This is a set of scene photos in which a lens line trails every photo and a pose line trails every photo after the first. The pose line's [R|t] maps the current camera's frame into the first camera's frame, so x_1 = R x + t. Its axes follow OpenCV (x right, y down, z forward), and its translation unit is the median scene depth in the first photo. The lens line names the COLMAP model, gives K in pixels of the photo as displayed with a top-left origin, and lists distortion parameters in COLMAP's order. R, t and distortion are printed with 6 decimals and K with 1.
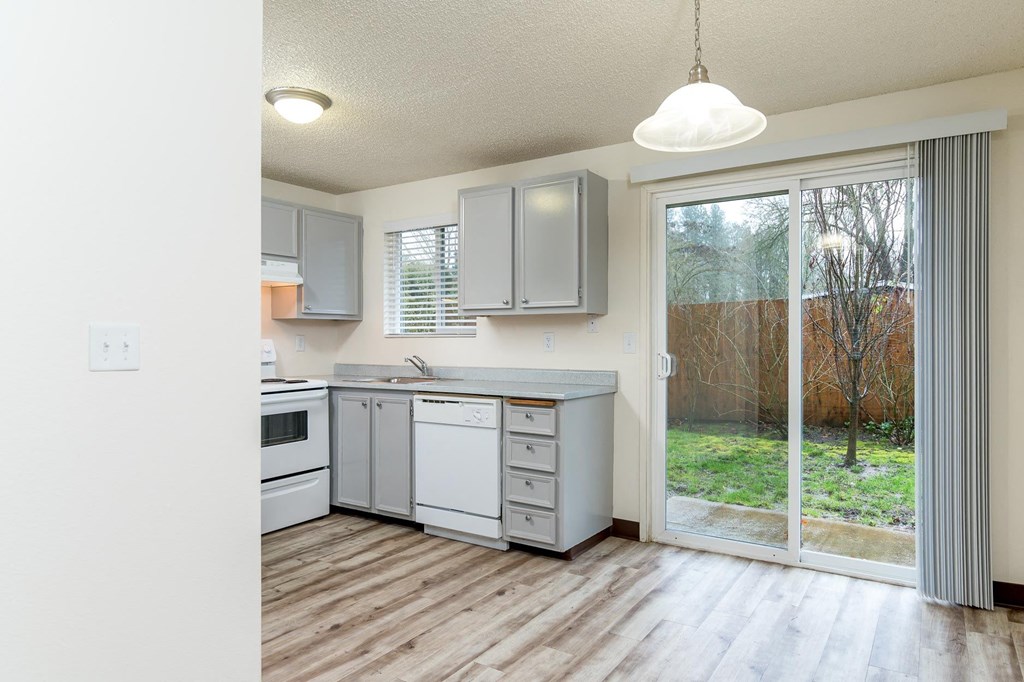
lens RADIAL K [[667.1, 0, 493.1], [0, 667.1, 332.9], [0, 0, 1]] dist [-0.008370, -0.003564]
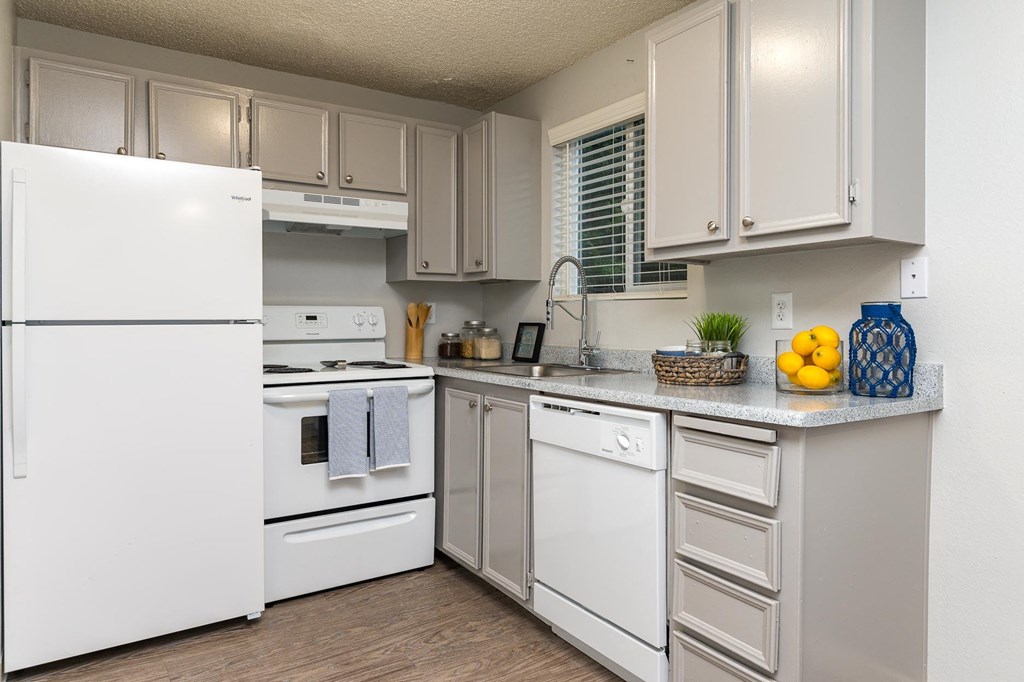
lens RADIAL K [[667.1, 0, 493.4], [0, 667.1, 318.1], [0, 0, 1]] dist [-0.008370, -0.003564]
pose [[0.913734, -0.003174, -0.406299, 0.089019], [0.007639, 0.999927, 0.009369, 0.019552], [0.406240, -0.011664, 0.913692, 0.453895]]
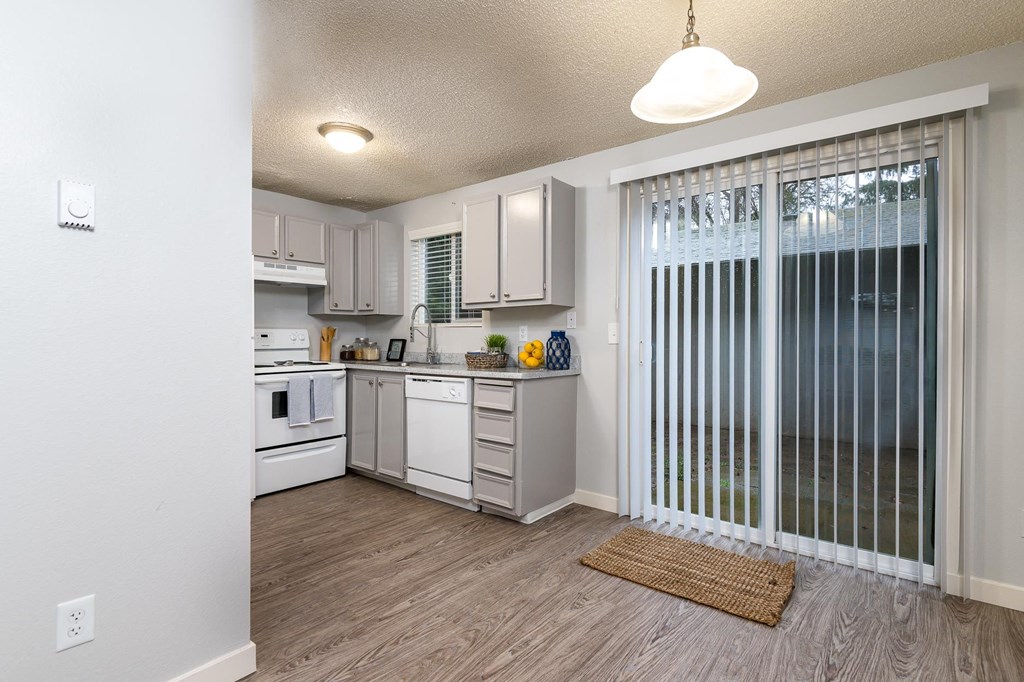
lens RADIAL K [[525.7, 0, 509.5], [0, 525.7, 333.5], [0, 0, 1]] dist [0.012358, -0.000817]
pose [[0.995333, -0.001706, -0.096482, 0.151723], [0.002532, 0.999961, 0.008437, 0.012508], [0.096463, -0.008642, 0.995299, 0.098031]]
